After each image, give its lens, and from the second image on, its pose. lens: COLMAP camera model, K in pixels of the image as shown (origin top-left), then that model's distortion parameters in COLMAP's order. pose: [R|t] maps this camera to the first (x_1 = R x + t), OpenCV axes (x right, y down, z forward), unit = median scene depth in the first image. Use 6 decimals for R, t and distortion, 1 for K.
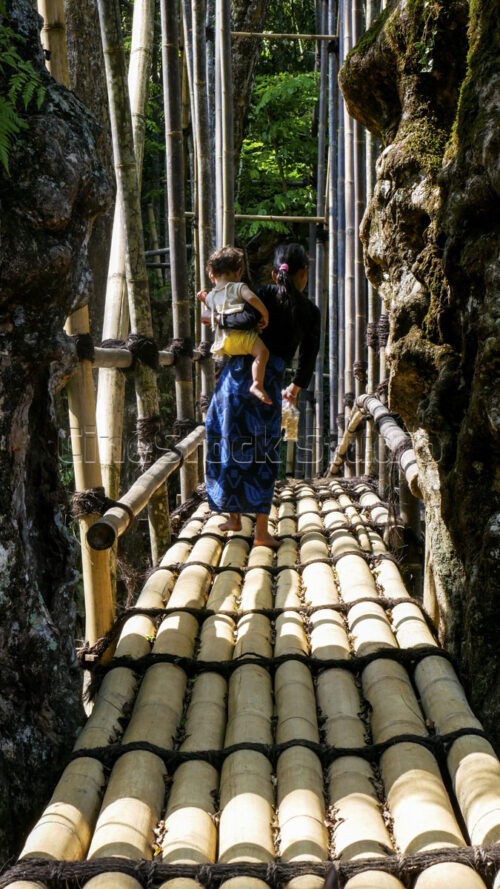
lens RADIAL K [[2067.4, 0, 250.0], [0, 2067.4, 444.5], [0, 0, 1]] dist [0.137512, 0.401123]
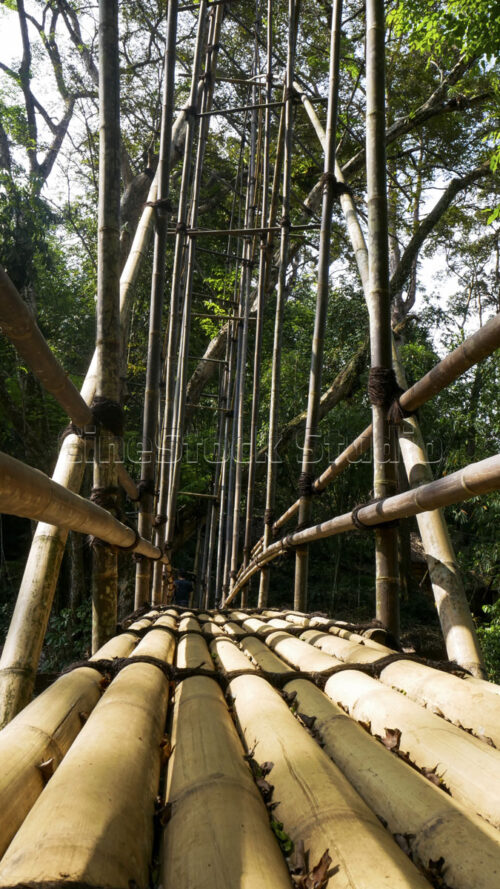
lens RADIAL K [[736.2, 0, 250.0], [0, 736.2, 444.5], [0, 0, 1]] dist [-0.021667, -0.003097]
pose [[0.991804, 0.084843, 0.095536, -0.028583], [-0.060203, 0.969819, -0.236277, 0.061109], [-0.112699, 0.228588, 0.966978, 1.042221]]
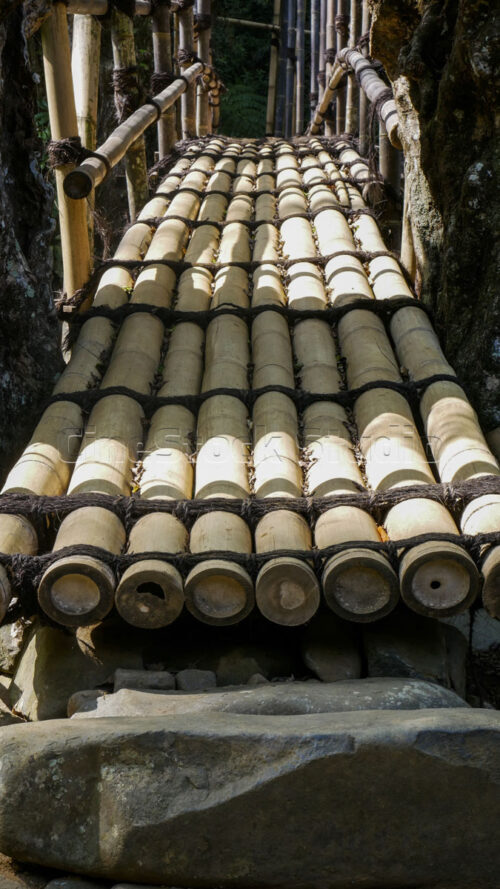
lens RADIAL K [[2067.4, 0, 250.0], [0, 2067.4, 444.5], [0, 0, 1]] dist [0.137512, 0.401123]
pose [[0.999933, 0.004727, 0.010592, 0.000768], [-0.006366, 0.987019, 0.160476, 0.006904], [-0.009696, -0.160533, 0.986983, -0.001973]]
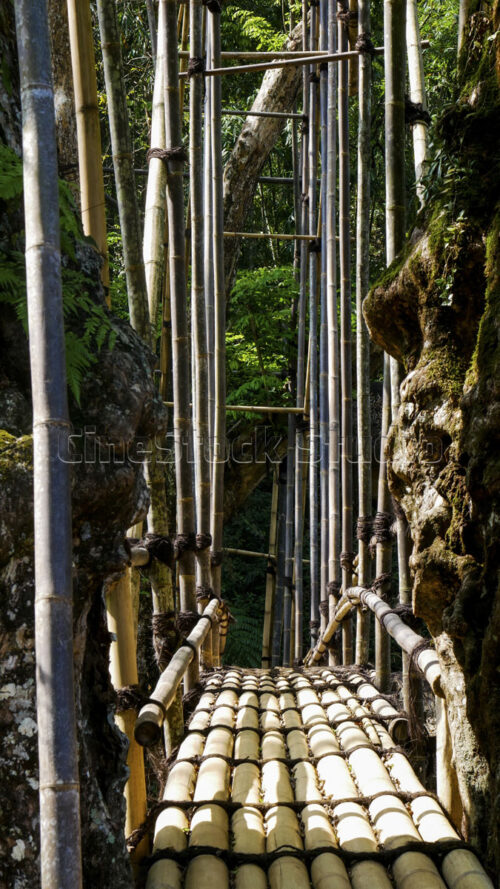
lens RADIAL K [[2067.4, 0, 250.0], [0, 2067.4, 444.5], [0, 0, 1]] dist [0.137512, 0.401123]
pose [[0.999810, 0.006370, 0.018403, -0.038555], [-0.004755, 0.996241, -0.086490, -0.011653], [-0.018885, 0.086386, 0.996083, -0.077717]]
